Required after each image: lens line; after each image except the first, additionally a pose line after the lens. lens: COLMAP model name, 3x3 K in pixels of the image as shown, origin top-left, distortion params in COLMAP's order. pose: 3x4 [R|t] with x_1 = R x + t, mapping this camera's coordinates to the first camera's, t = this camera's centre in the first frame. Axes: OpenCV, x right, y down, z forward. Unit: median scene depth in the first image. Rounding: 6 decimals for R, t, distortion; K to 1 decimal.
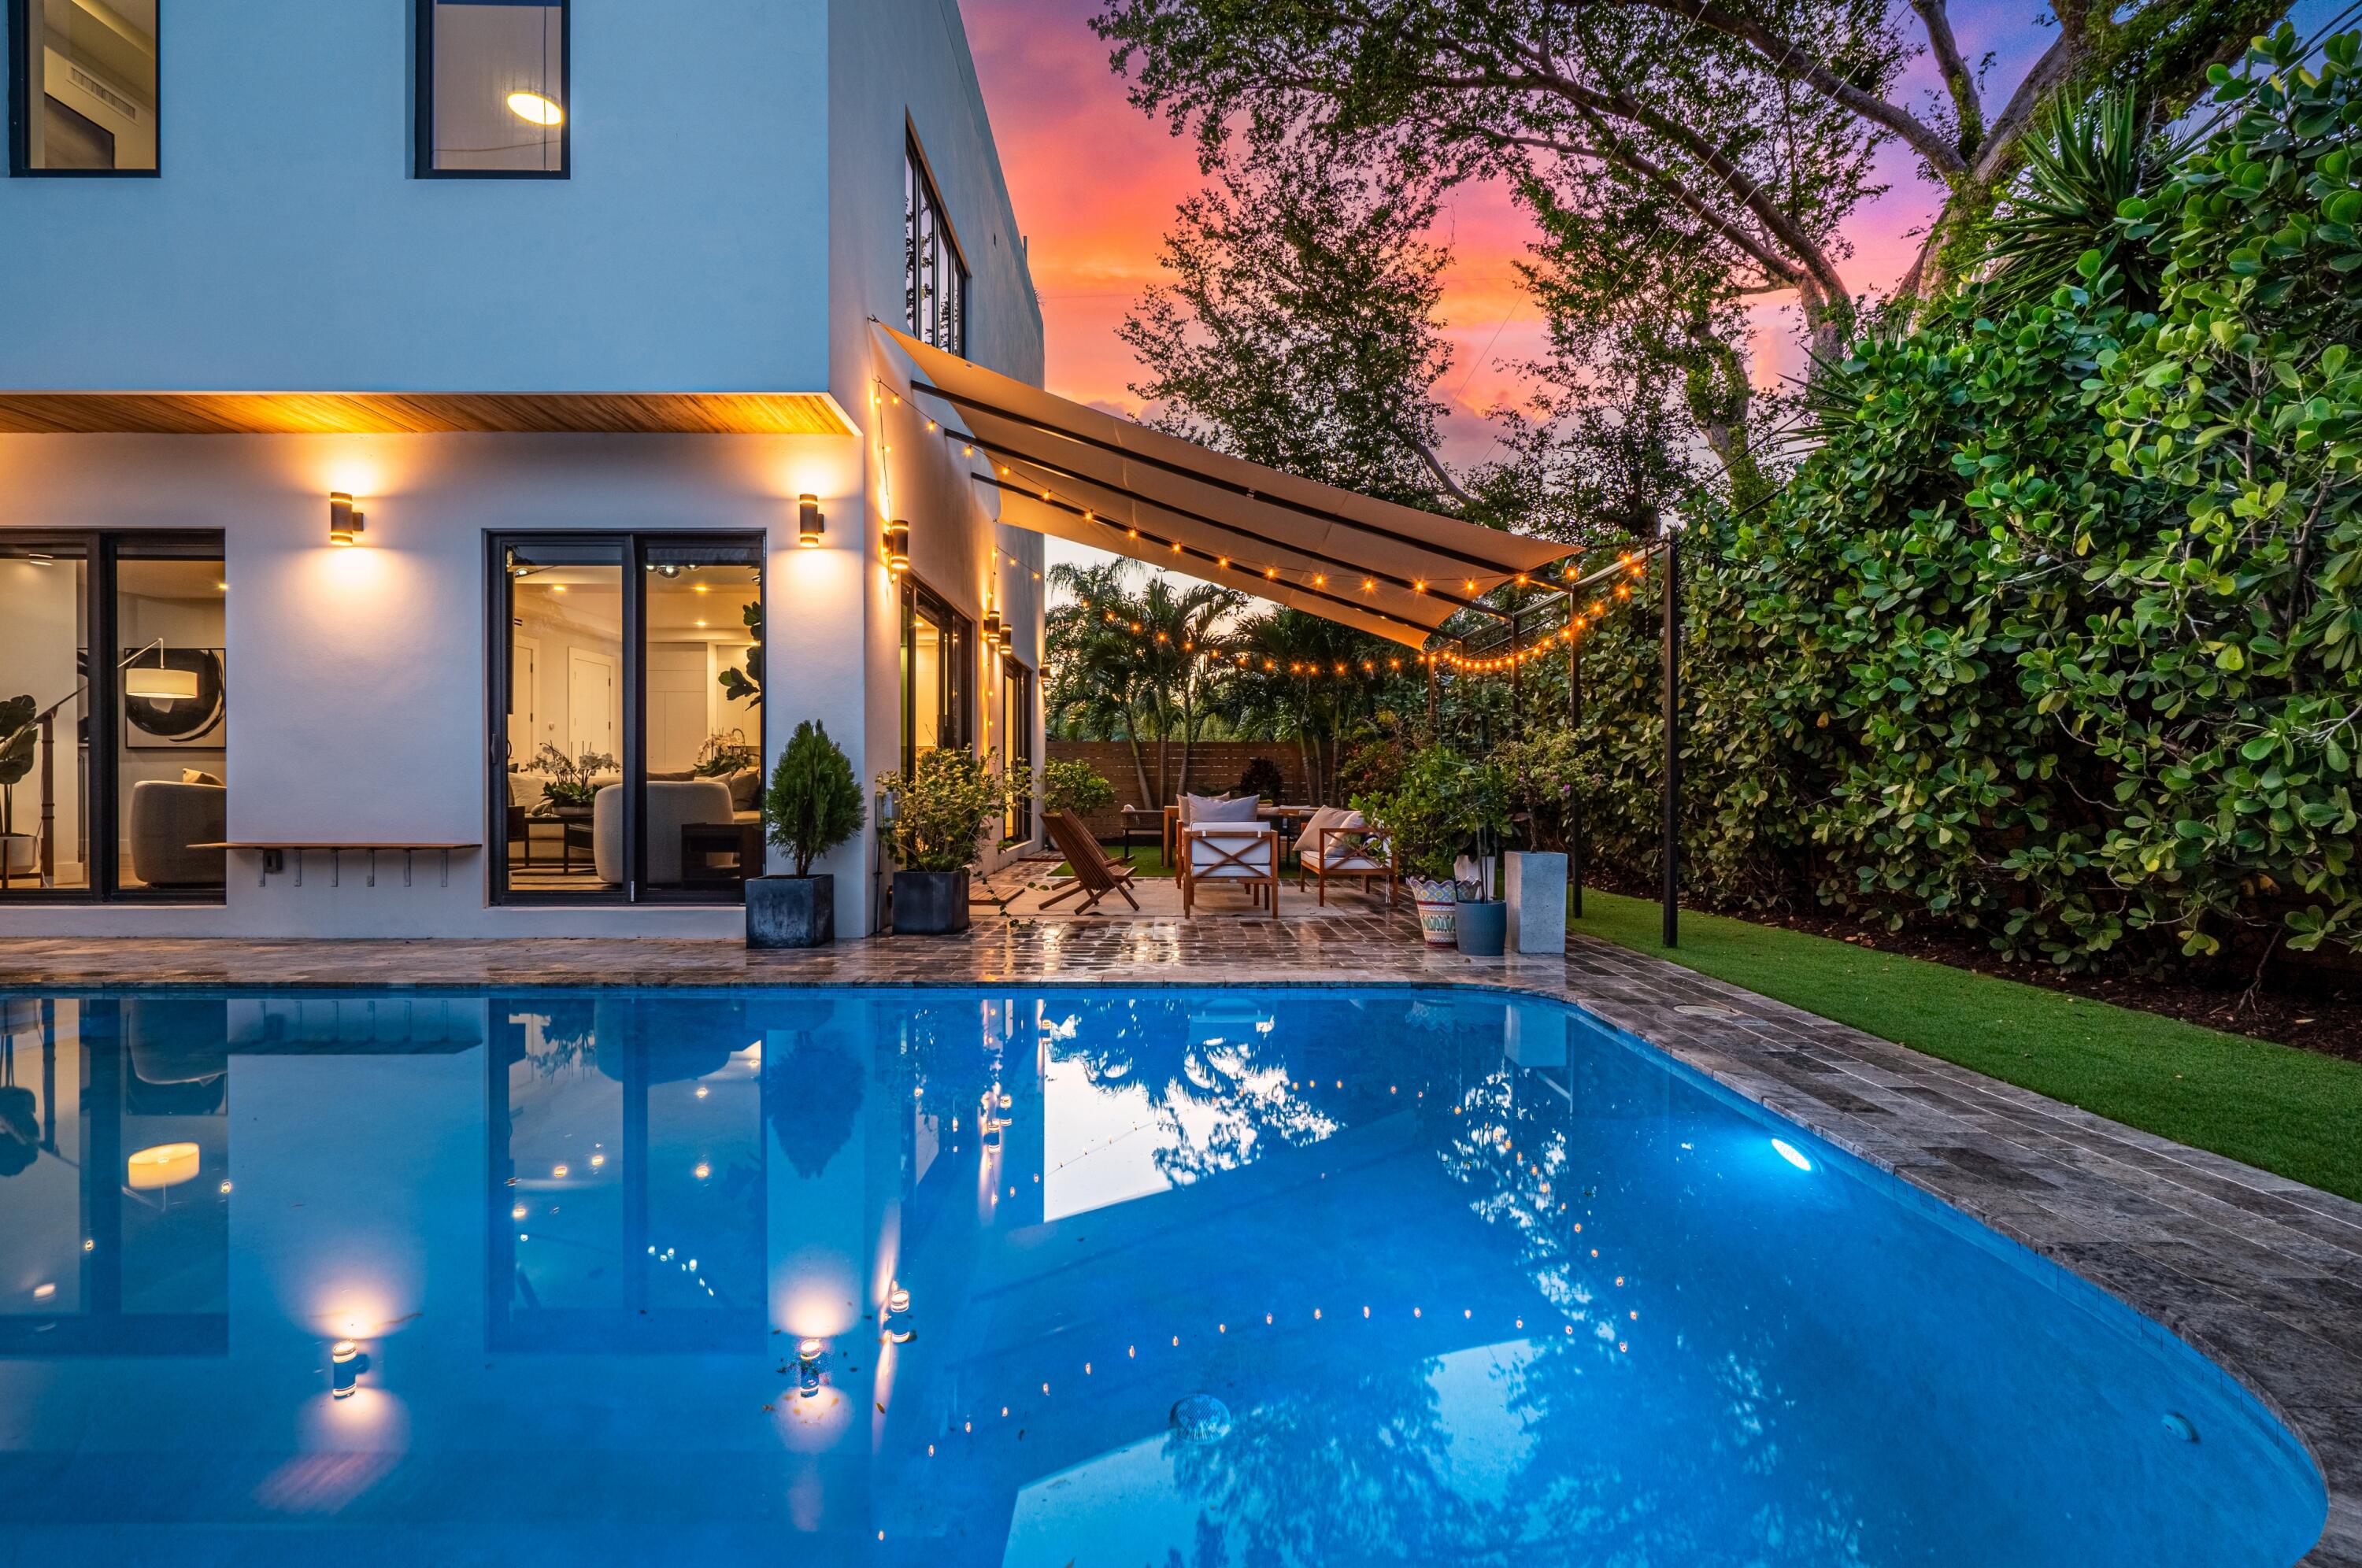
lens RADIAL K [[1091.3, 0, 1175.6], [0, 1091.3, 787.6], [0, 0, 1]] dist [-0.005668, -0.001393]
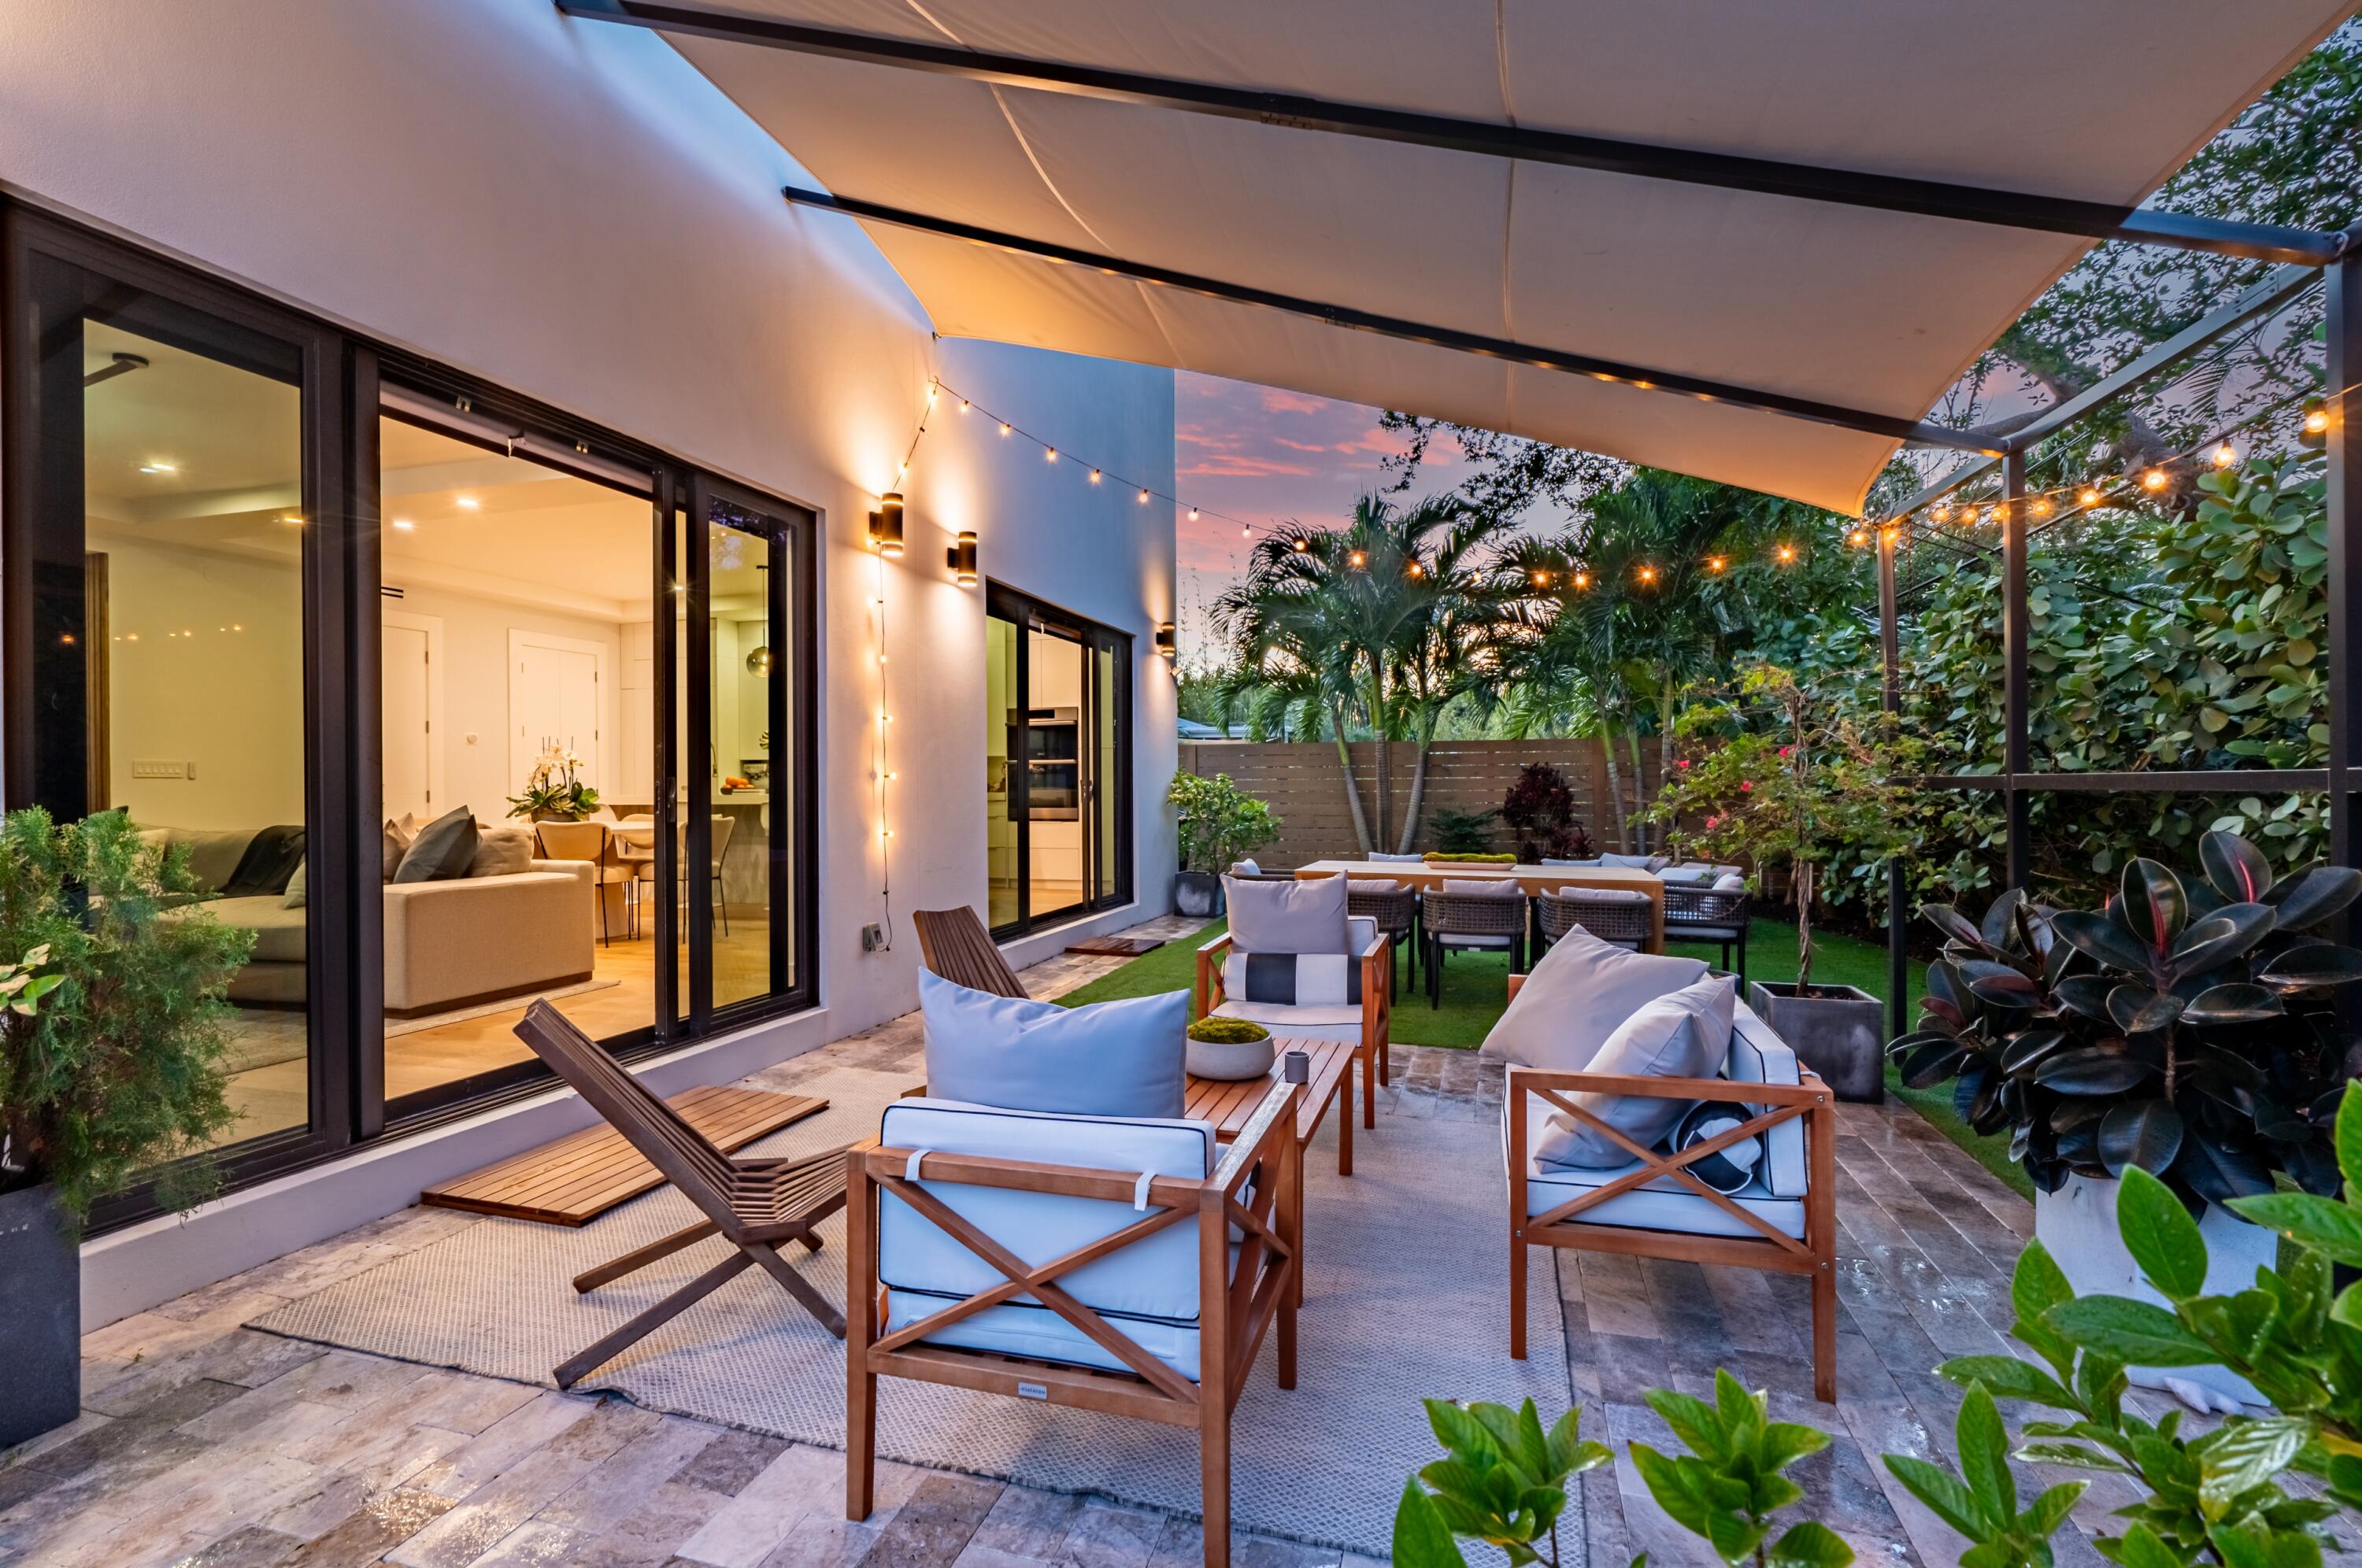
lens RADIAL K [[1091.3, 0, 1166.2], [0, 1091.3, 786.7], [0, 0, 1]] dist [-0.005668, -0.001393]
pose [[0.954105, -0.005748, -0.299416, 0.098845], [0.006113, 0.999981, 0.000283, -0.025770], [0.299409, -0.002100, 0.954123, 0.534267]]
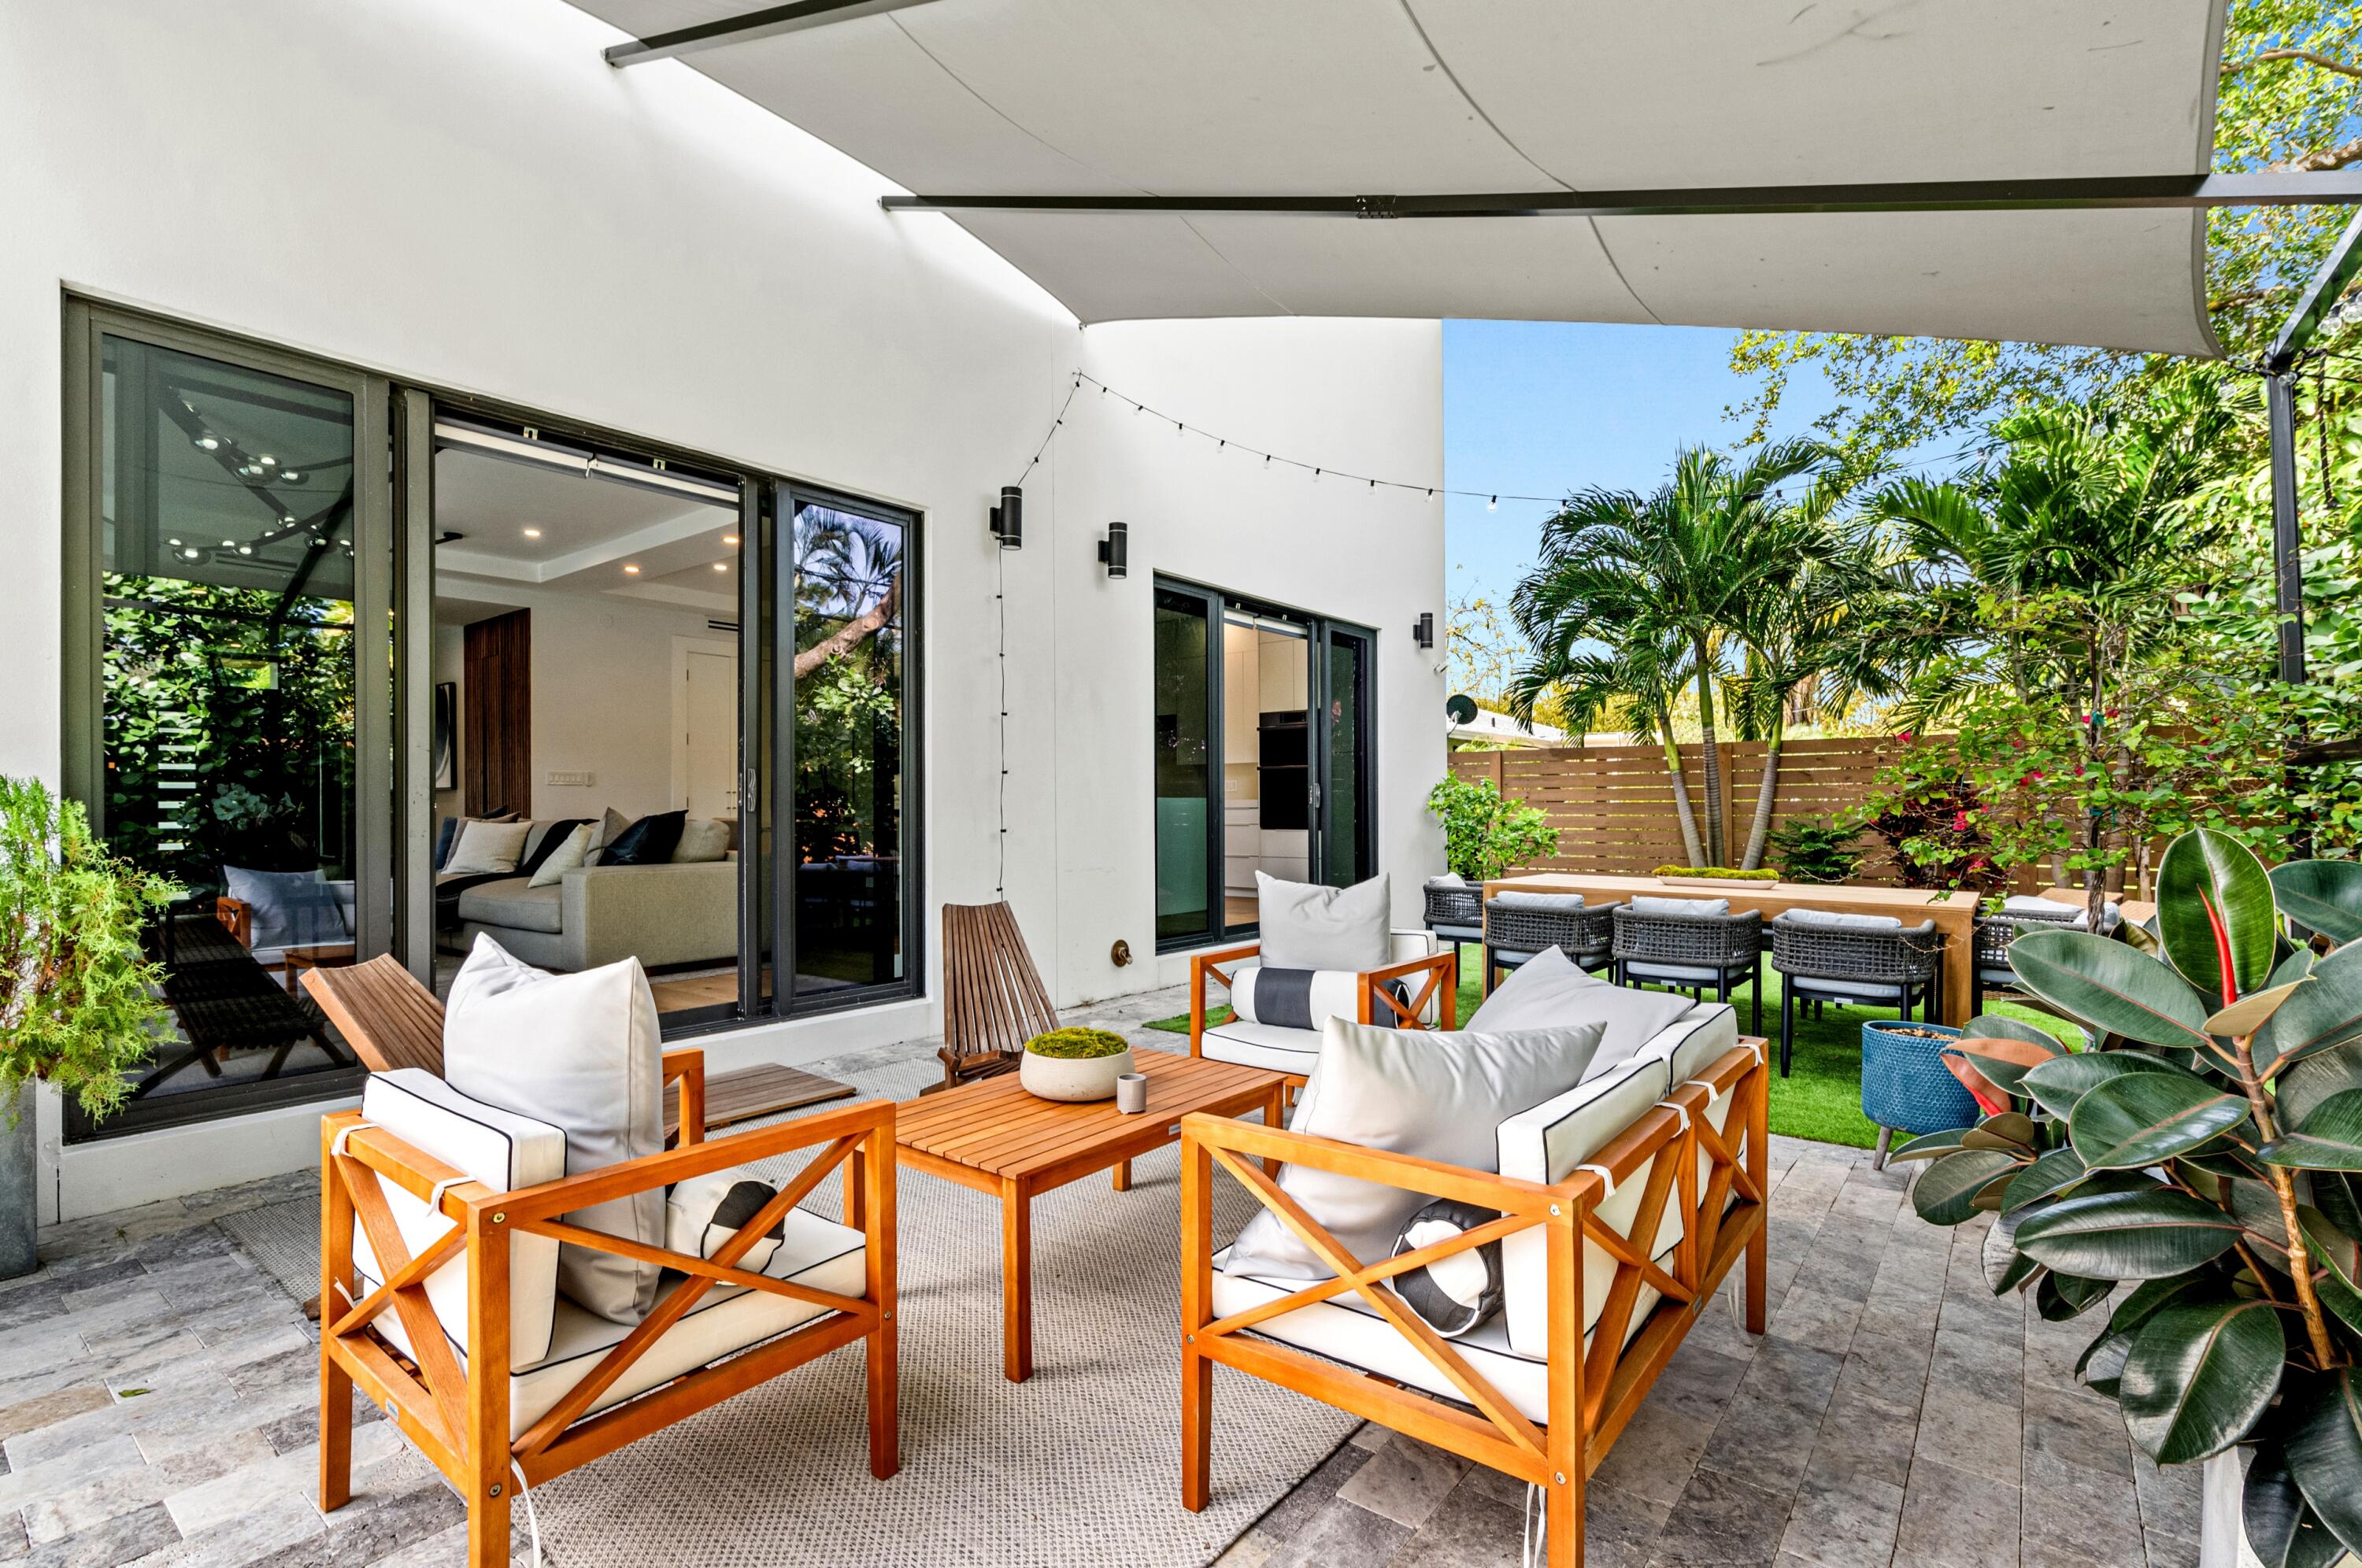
lens RADIAL K [[1091.3, 0, 1157.2], [0, 1091.3, 798.7], [0, 0, 1]] dist [-0.005668, -0.001393]
pose [[0.774098, -0.008437, -0.633010, 0.192791], [0.003647, 0.999954, -0.008867, -0.014735], [0.633056, 0.004555, 0.774093, 0.629255]]
